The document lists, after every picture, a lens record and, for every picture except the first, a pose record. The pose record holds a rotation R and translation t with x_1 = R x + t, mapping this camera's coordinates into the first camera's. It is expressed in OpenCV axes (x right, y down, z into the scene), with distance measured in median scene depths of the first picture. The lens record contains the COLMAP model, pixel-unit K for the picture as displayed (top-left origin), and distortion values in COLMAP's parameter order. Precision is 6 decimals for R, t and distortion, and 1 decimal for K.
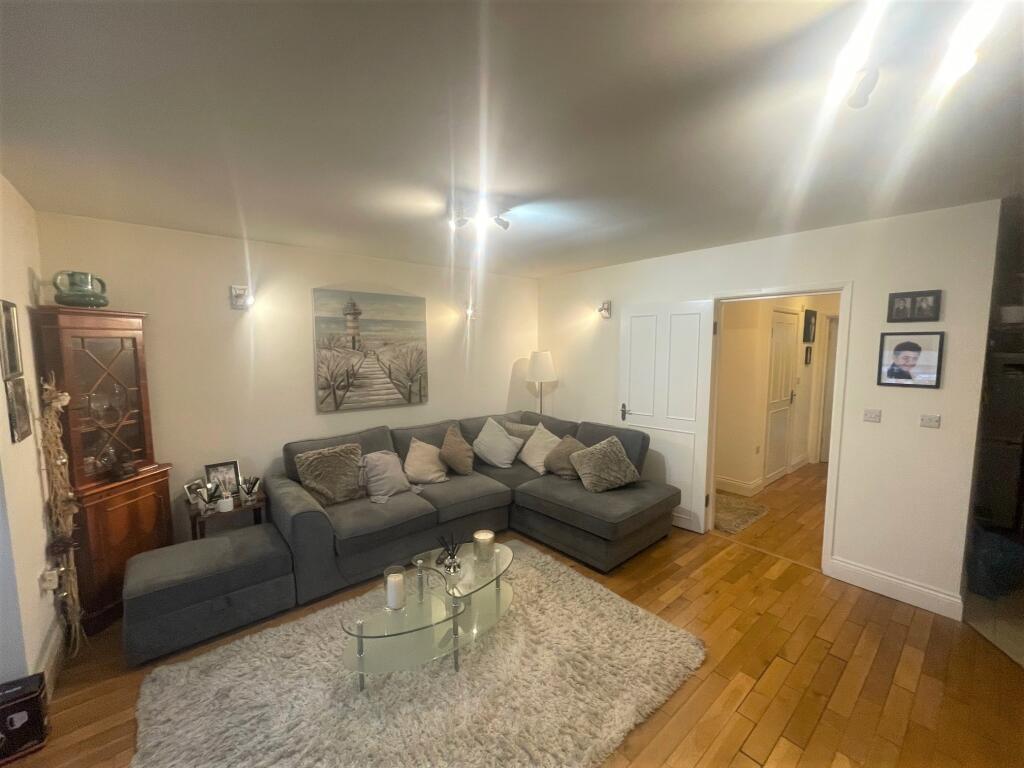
lens RADIAL K [[417.2, 0, 506.3], [0, 417.2, 384.1], [0, 0, 1]] dist [0.003395, -0.000143]
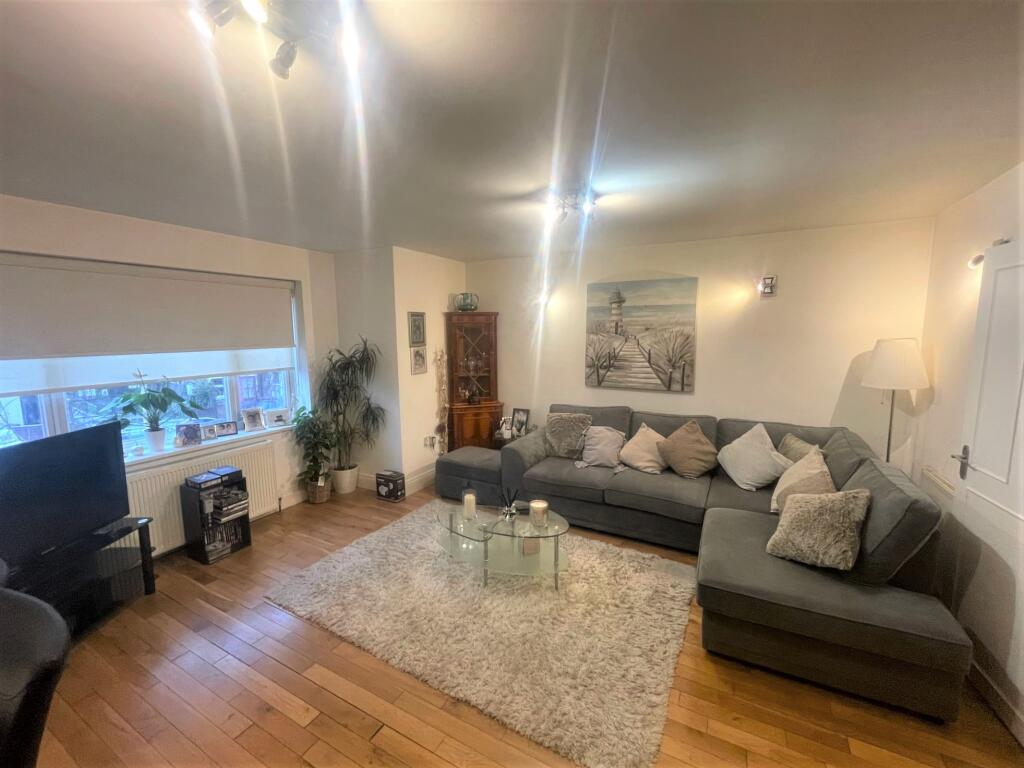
lens RADIAL K [[417.2, 0, 506.8], [0, 417.2, 384.4], [0, 0, 1]] dist [0.003395, -0.000143]
pose [[0.370124, 0.120265, -0.921165, 0.577470], [-0.078814, 0.992075, 0.097856, -0.036455], [0.925633, 0.036382, 0.376669, 0.318178]]
